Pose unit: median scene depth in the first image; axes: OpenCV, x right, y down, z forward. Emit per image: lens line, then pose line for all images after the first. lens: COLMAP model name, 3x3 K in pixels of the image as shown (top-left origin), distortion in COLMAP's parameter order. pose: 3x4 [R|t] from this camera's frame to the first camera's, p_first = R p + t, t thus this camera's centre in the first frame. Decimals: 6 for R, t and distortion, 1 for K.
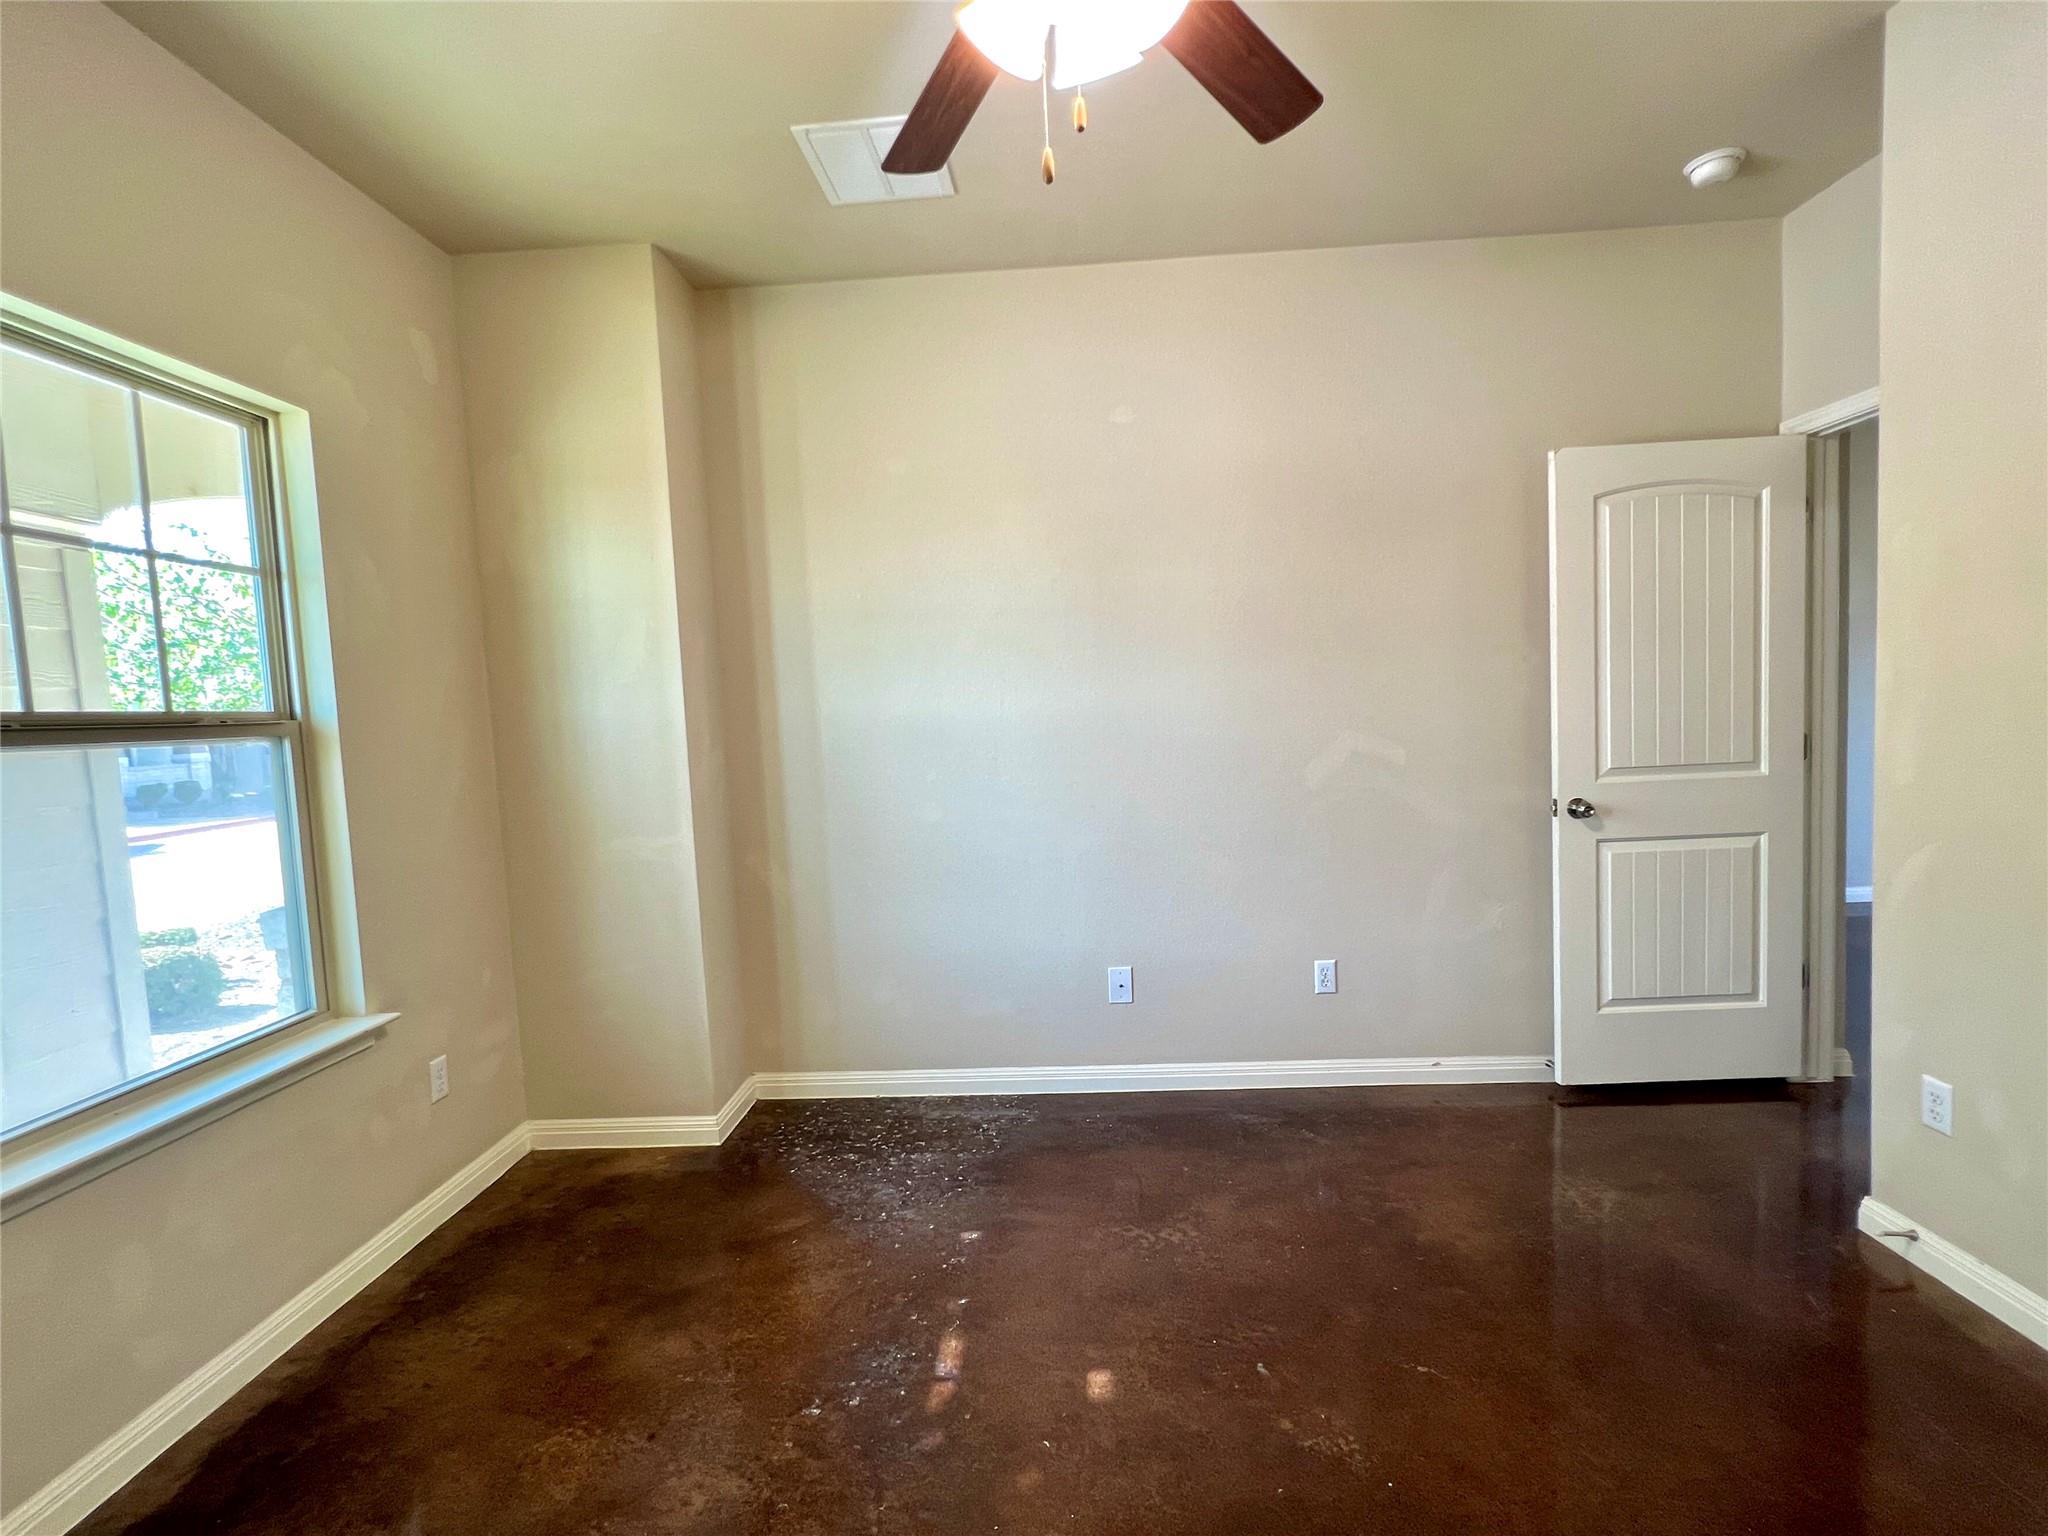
lens RADIAL K [[953.9, 0, 1027.2], [0, 953.9, 772.3], [0, 0, 1]] dist [0.001202, 0.000625]
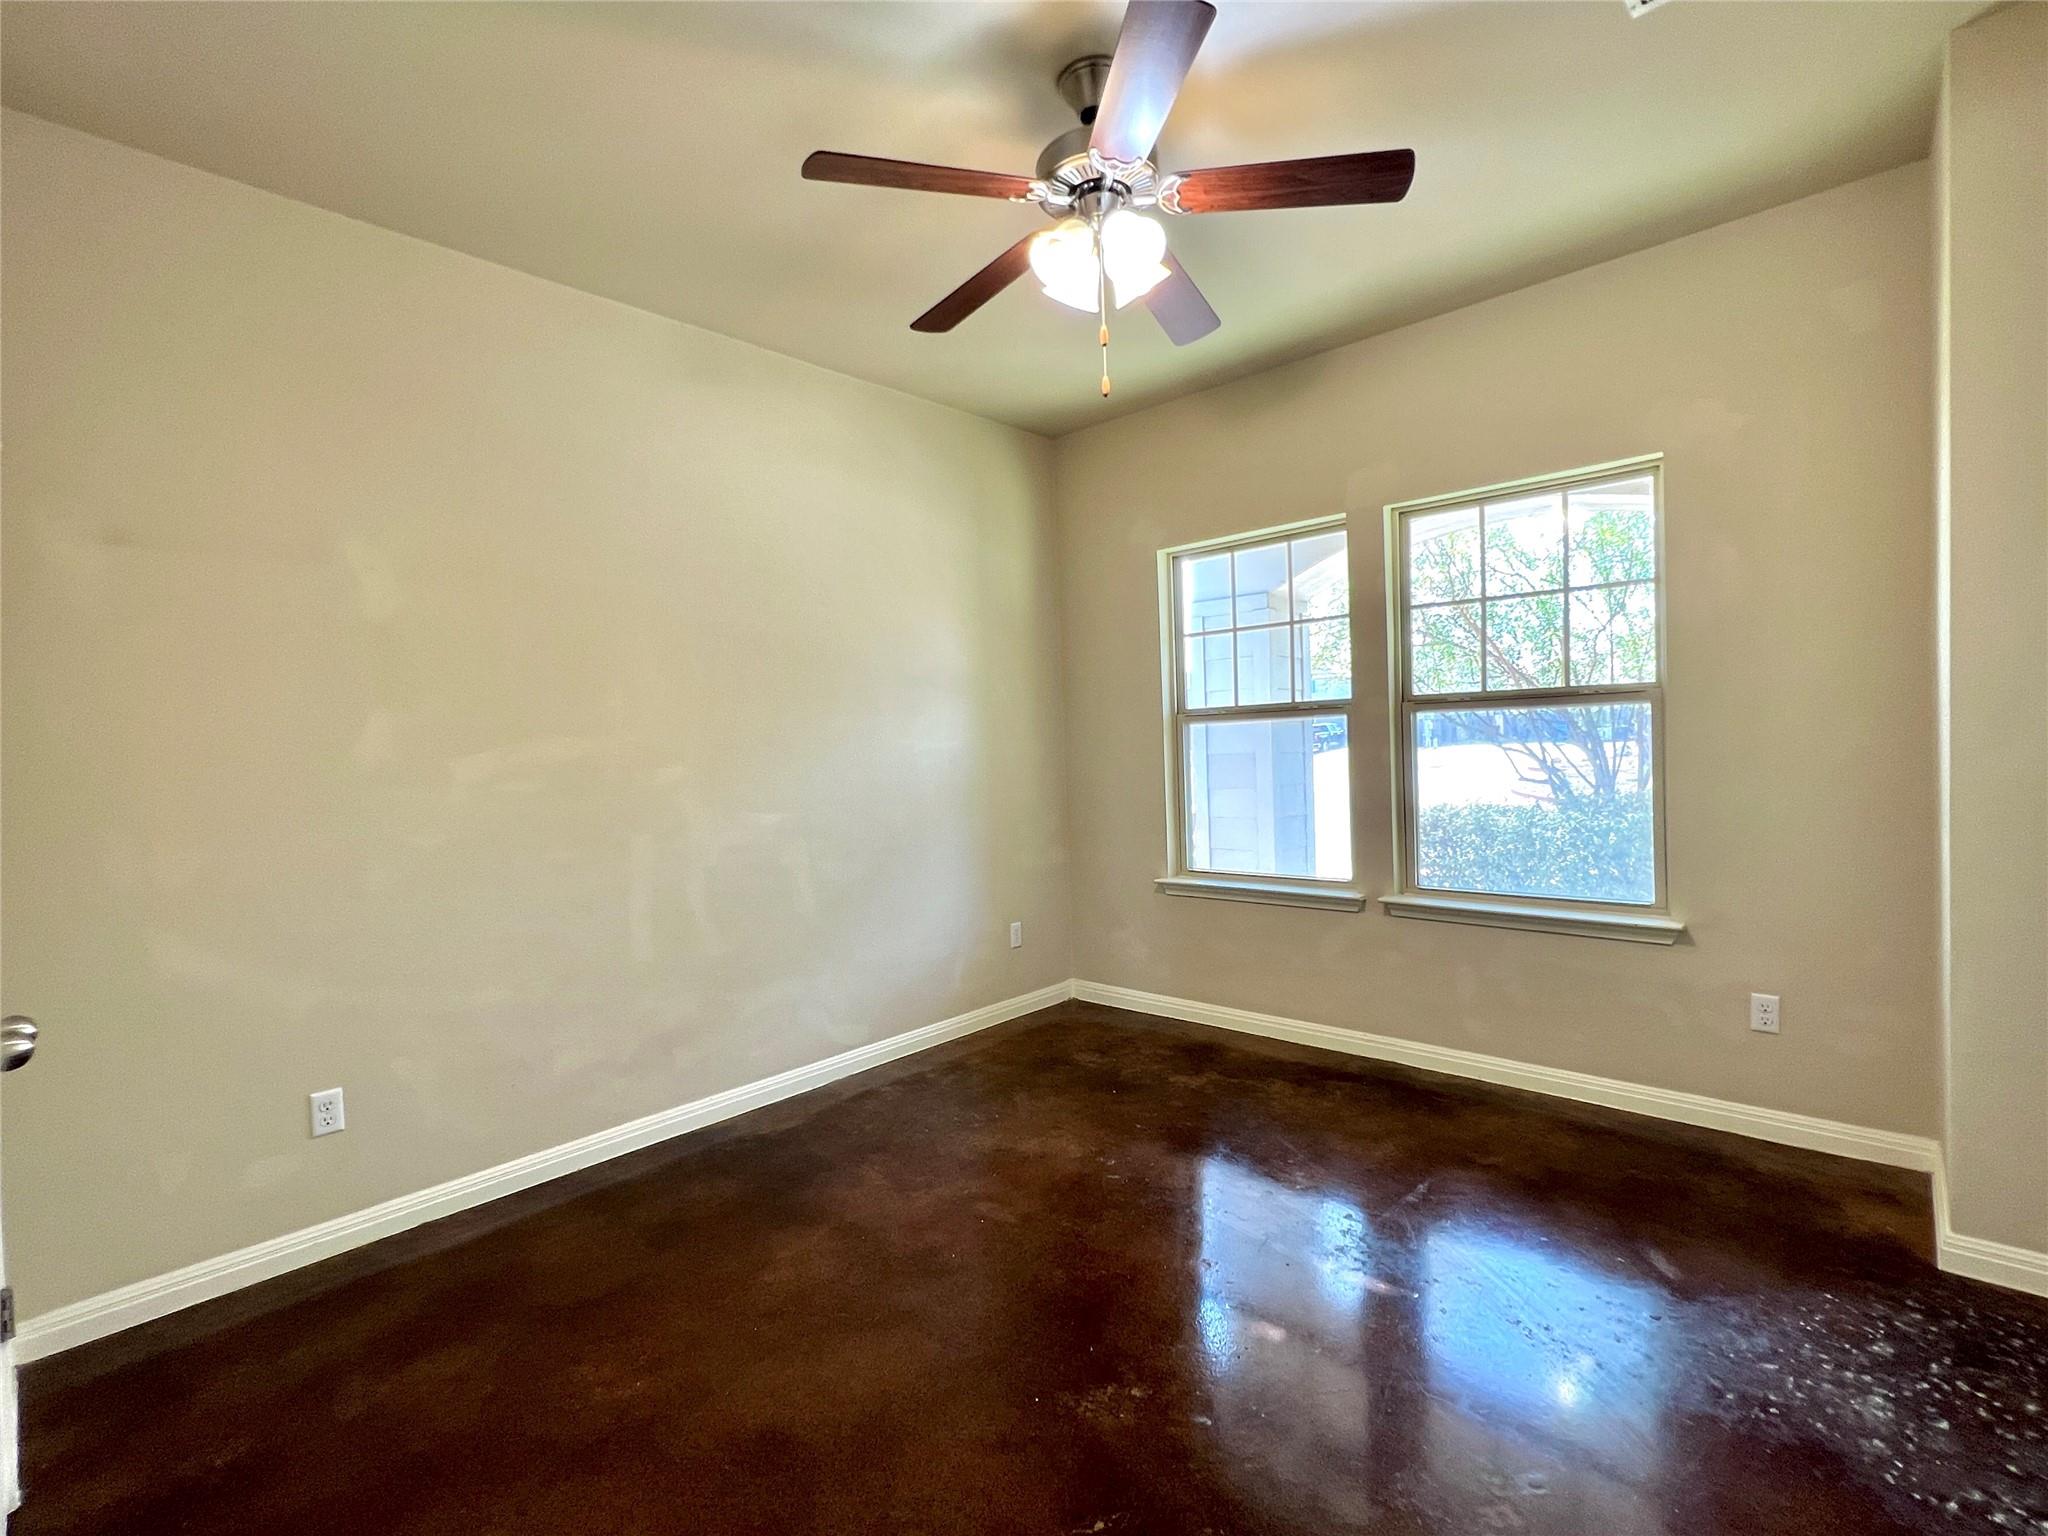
lens RADIAL K [[953.9, 0, 1027.2], [0, 953.9, 772.3], [0, 0, 1]] dist [0.001202, 0.000625]
pose [[-0.638872, 0.096465, -0.763241, 0.943832], [0.010071, 0.993071, 0.117082, -0.116630], [0.769247, 0.067114, -0.635417, 1.319495]]
